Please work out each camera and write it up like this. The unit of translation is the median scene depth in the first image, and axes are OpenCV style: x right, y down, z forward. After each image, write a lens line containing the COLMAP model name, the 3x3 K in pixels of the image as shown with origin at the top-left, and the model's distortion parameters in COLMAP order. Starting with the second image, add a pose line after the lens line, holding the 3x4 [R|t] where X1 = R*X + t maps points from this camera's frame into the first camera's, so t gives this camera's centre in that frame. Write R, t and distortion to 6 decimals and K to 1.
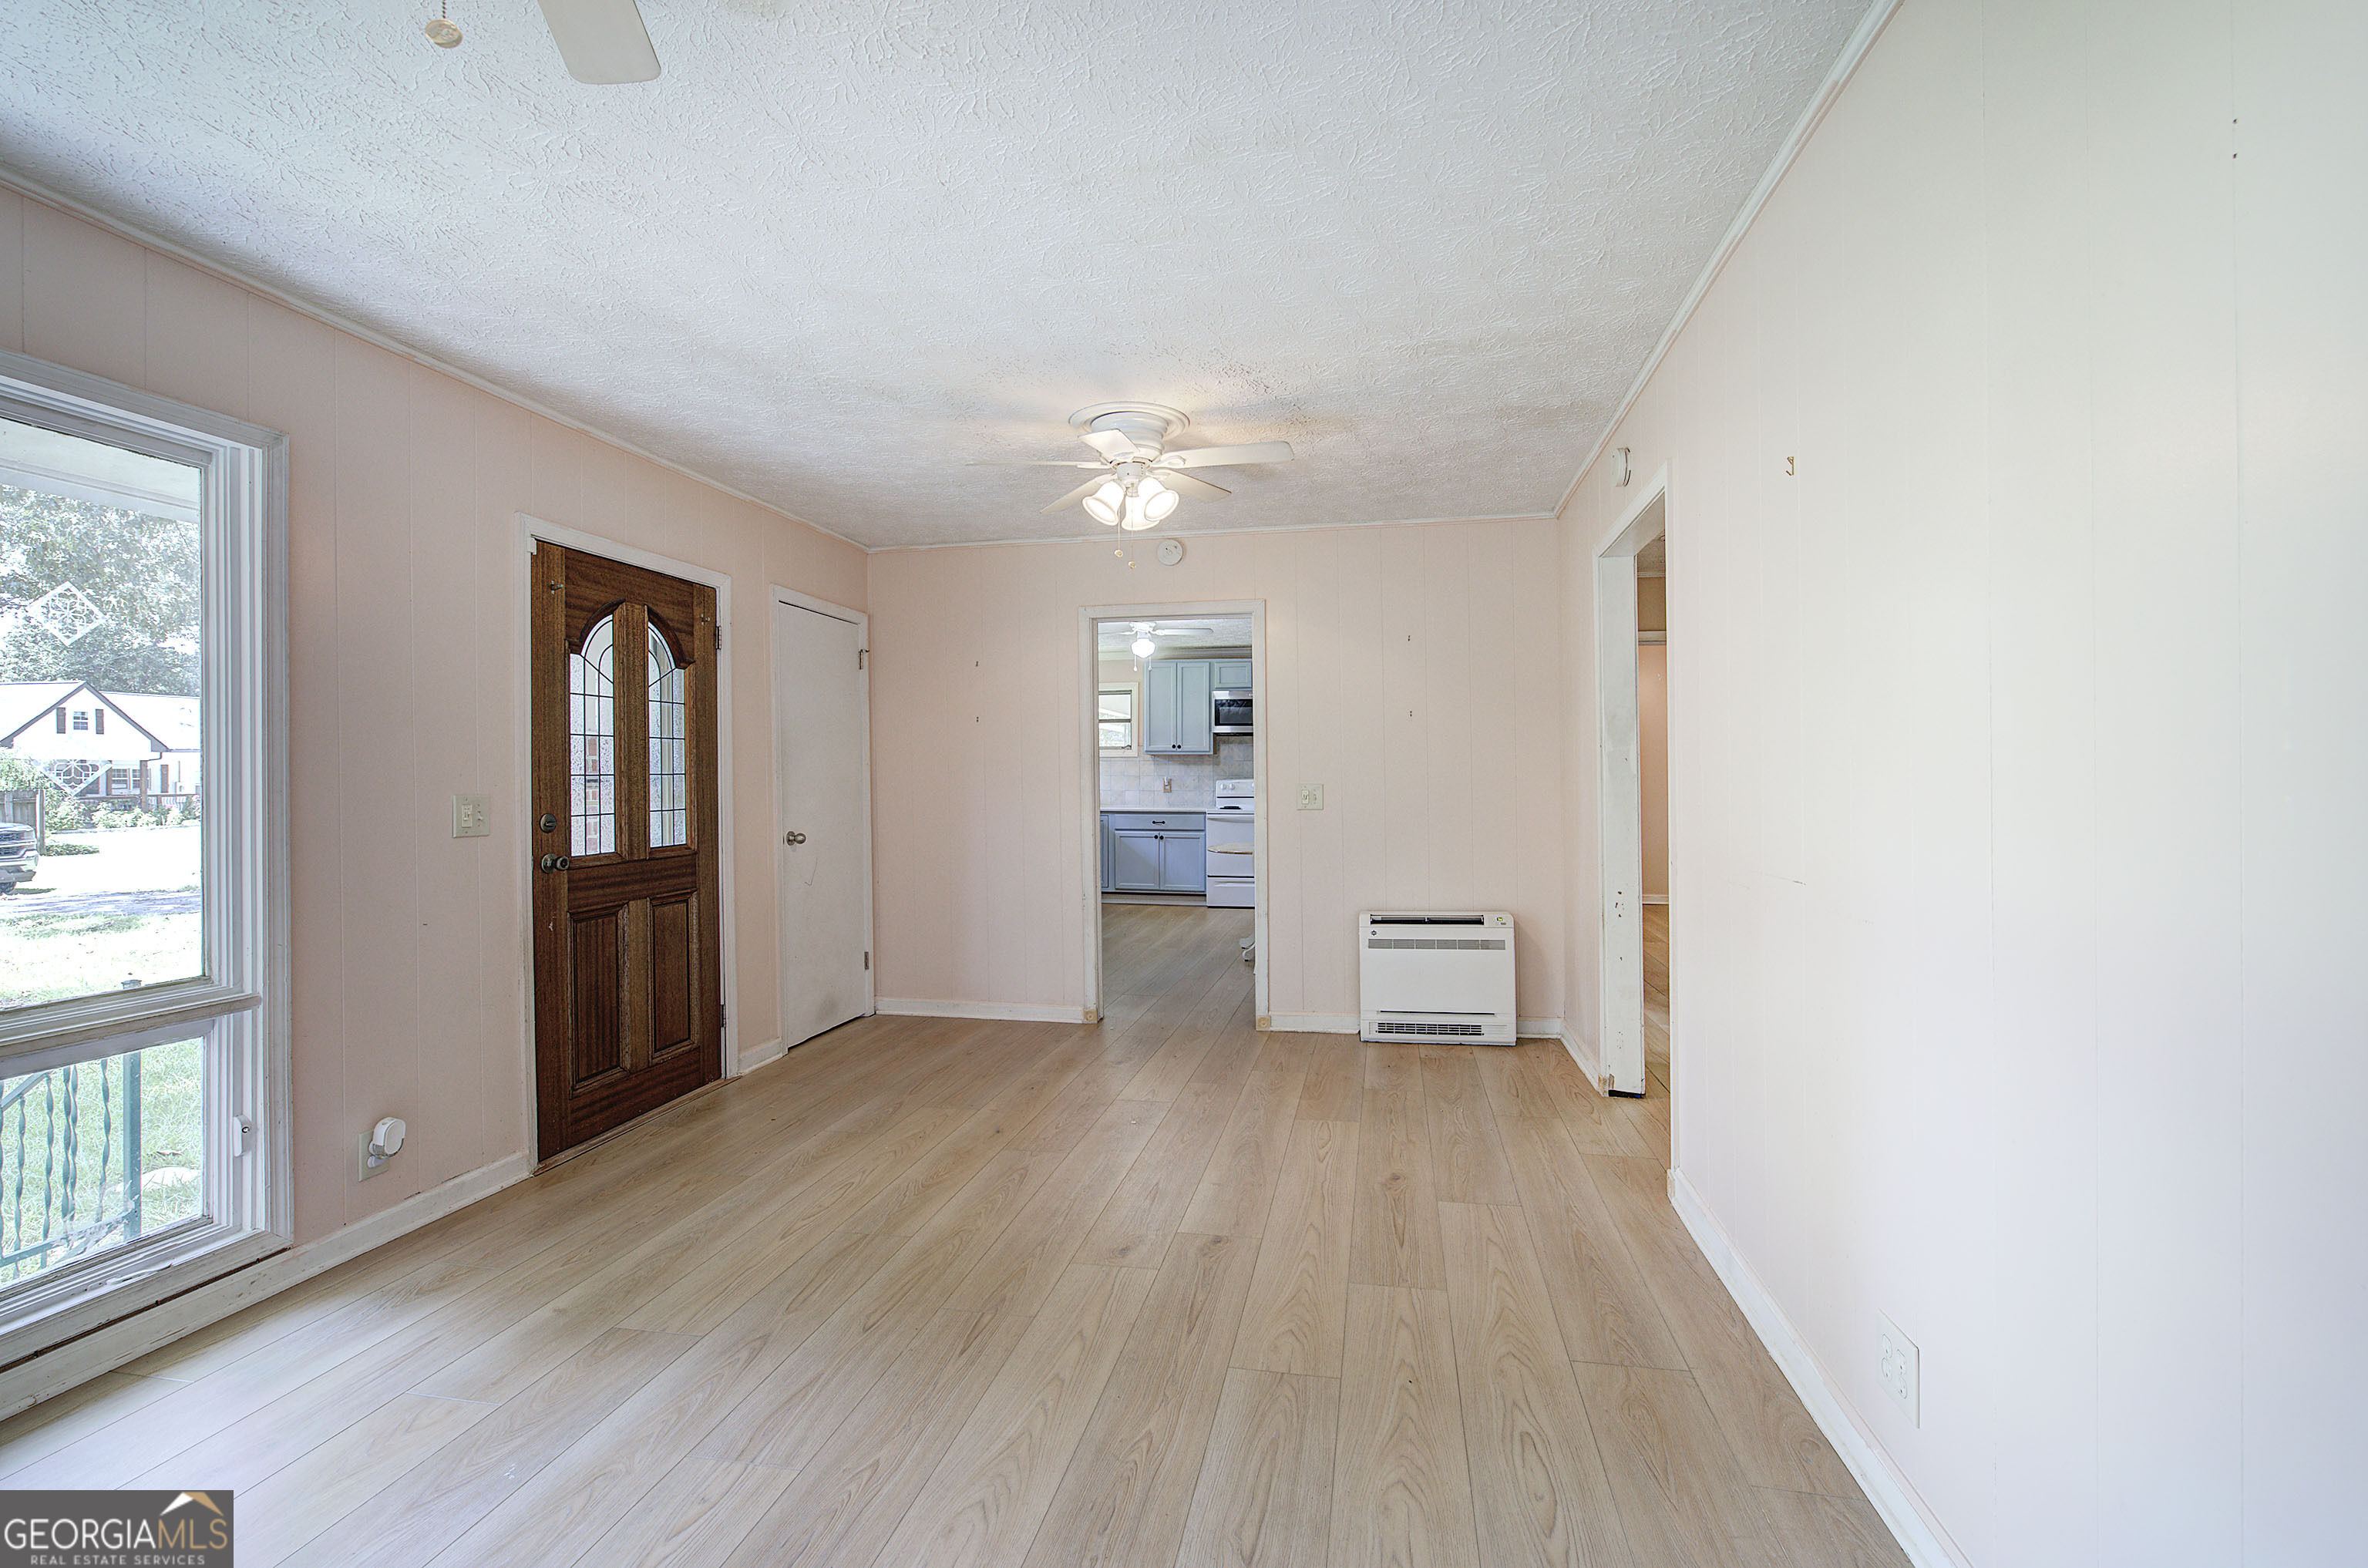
lens RADIAL K [[1002.9, 0, 1194.6], [0, 1002.9, 779.0], [0, 0, 1]] dist [-0.007465, 0.002814]
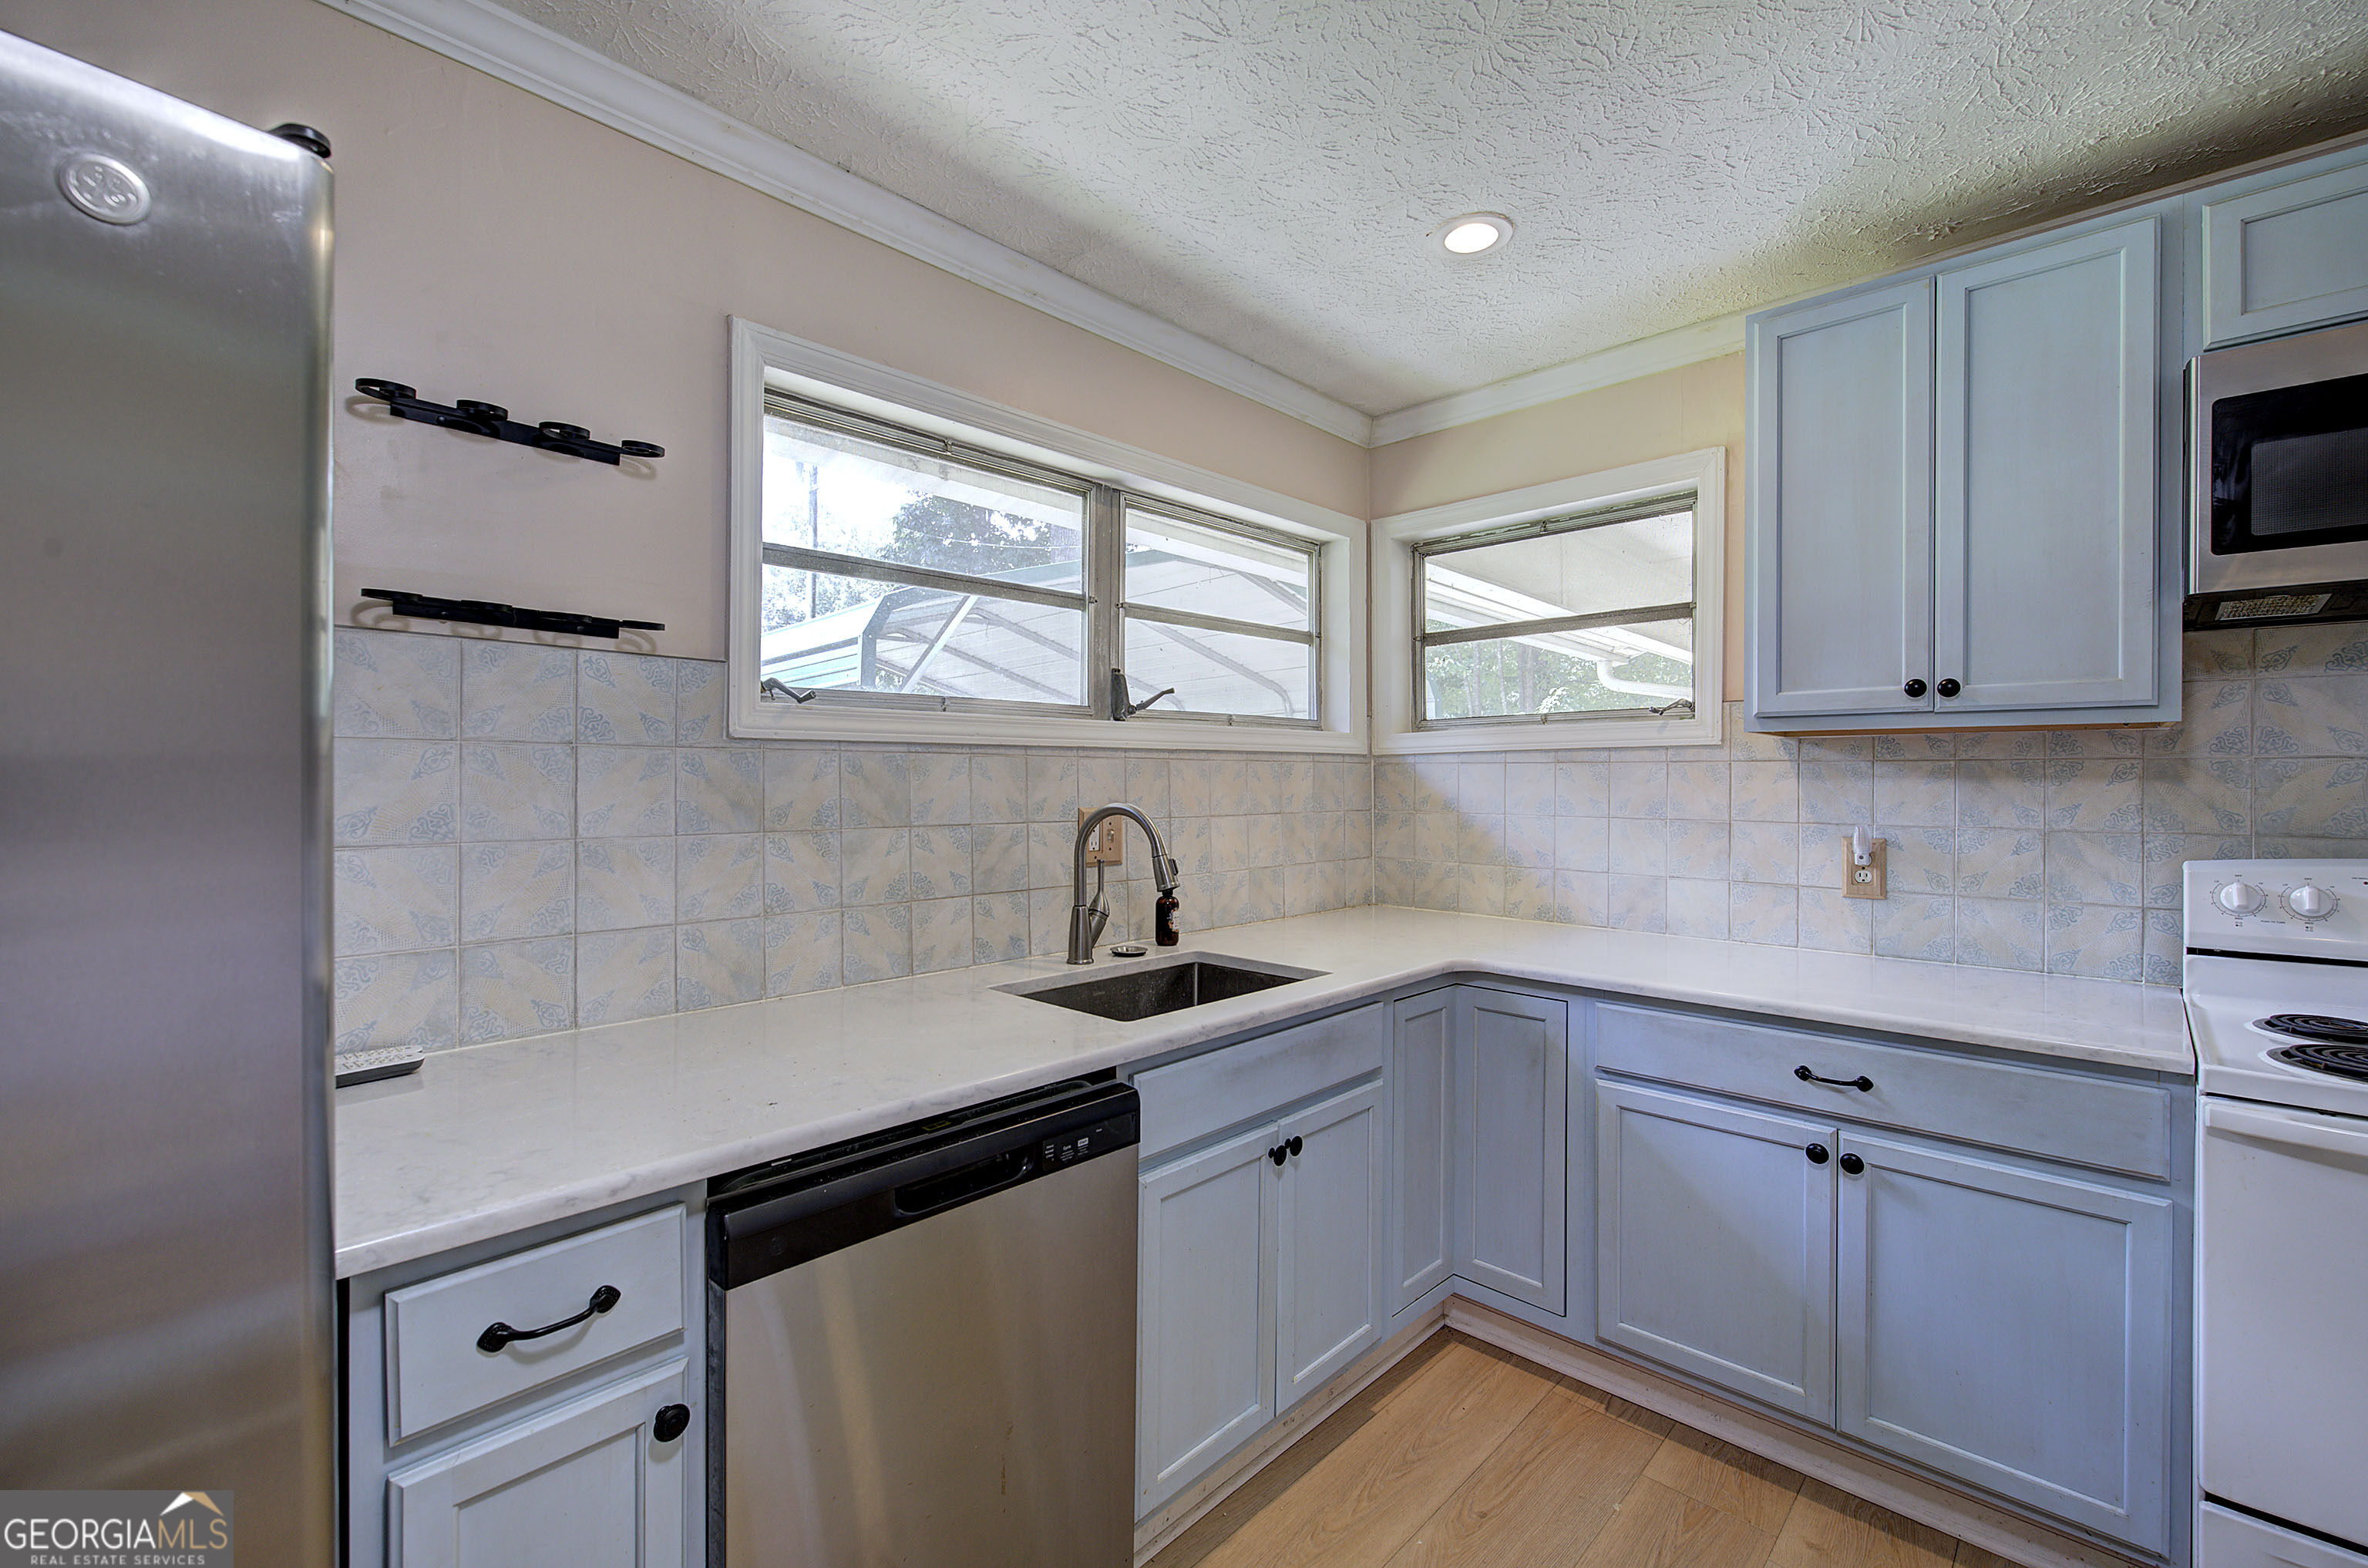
lens RADIAL K [[1002.9, 0, 1195.3], [0, 1002.9, 780.5], [0, 0, 1]] dist [-0.007465, 0.002814]
pose [[0.847763, 0.000995, -0.530374, -0.037137], [-0.003018, 0.999991, -0.002949, -0.012705], [0.530366, 0.004101, 0.847759, 0.749874]]
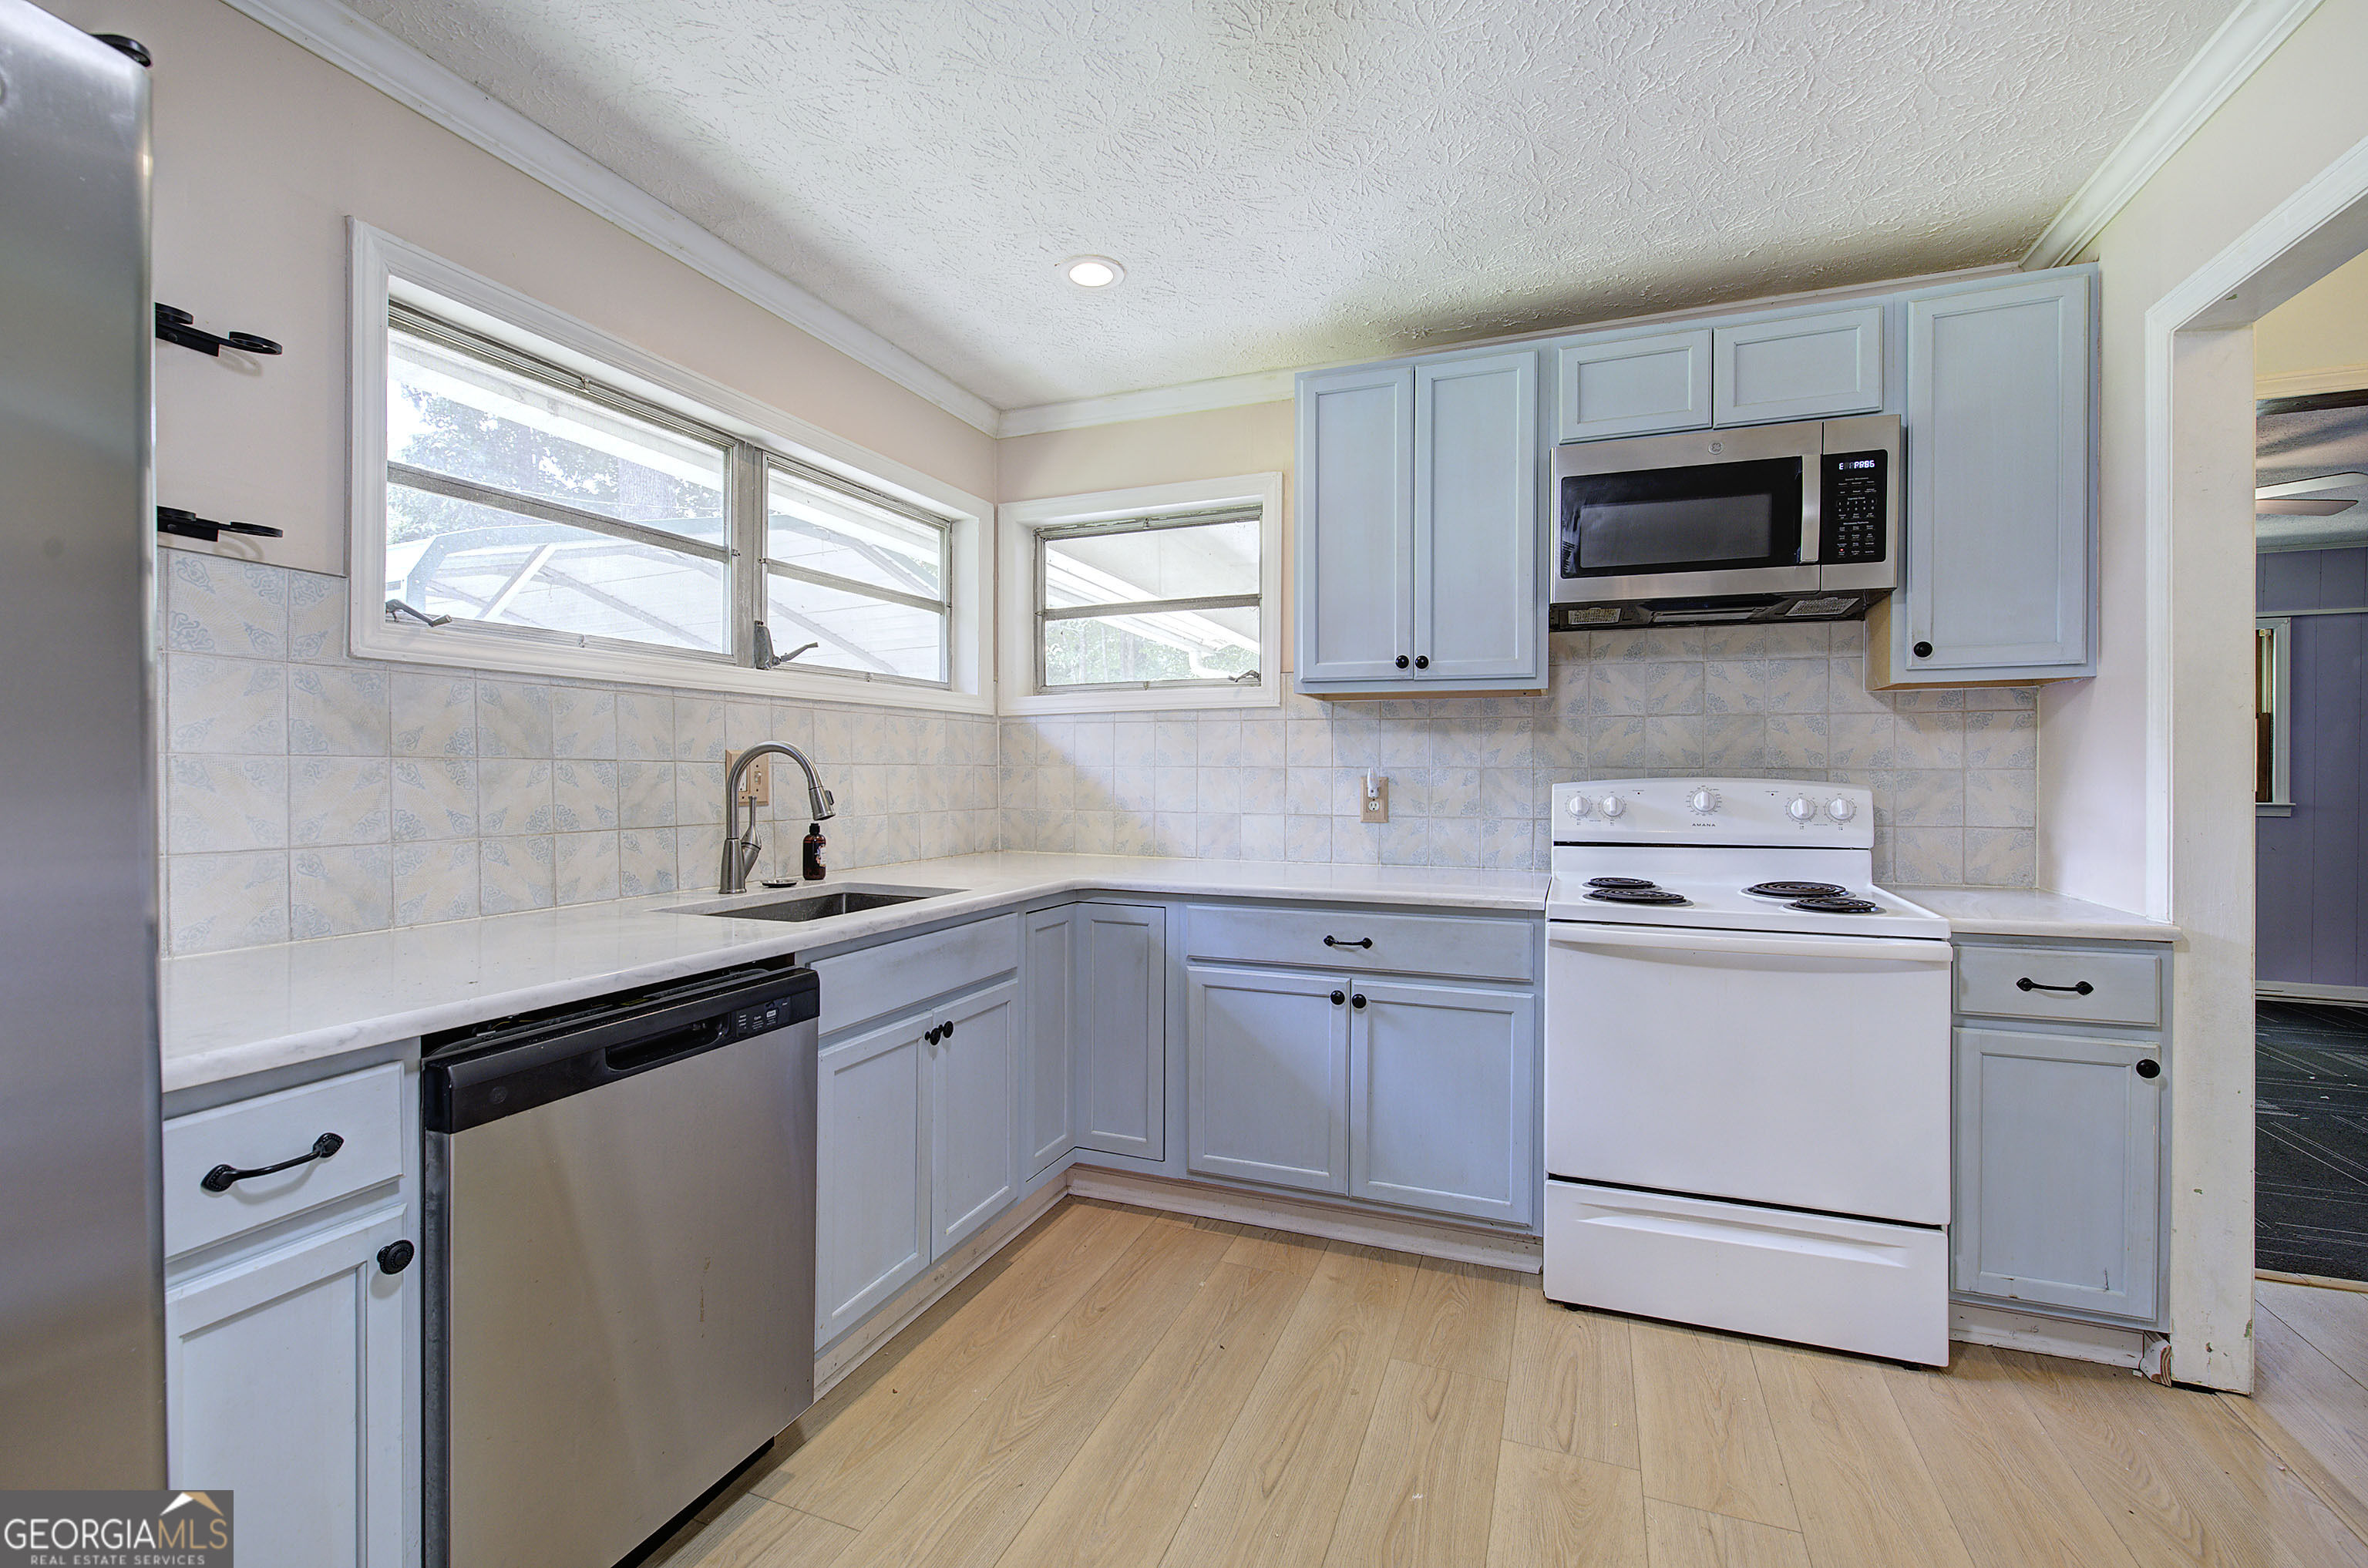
lens RADIAL K [[1002.9, 0, 1195.4], [0, 1002.9, 779.7], [0, 0, 1]] dist [-0.007465, 0.002814]
pose [[0.985458, 0.002668, -0.169897, -0.030076], [-0.002261, 0.999994, 0.002589, -0.000099], [0.169903, -0.002167, 0.985458, 0.712102]]
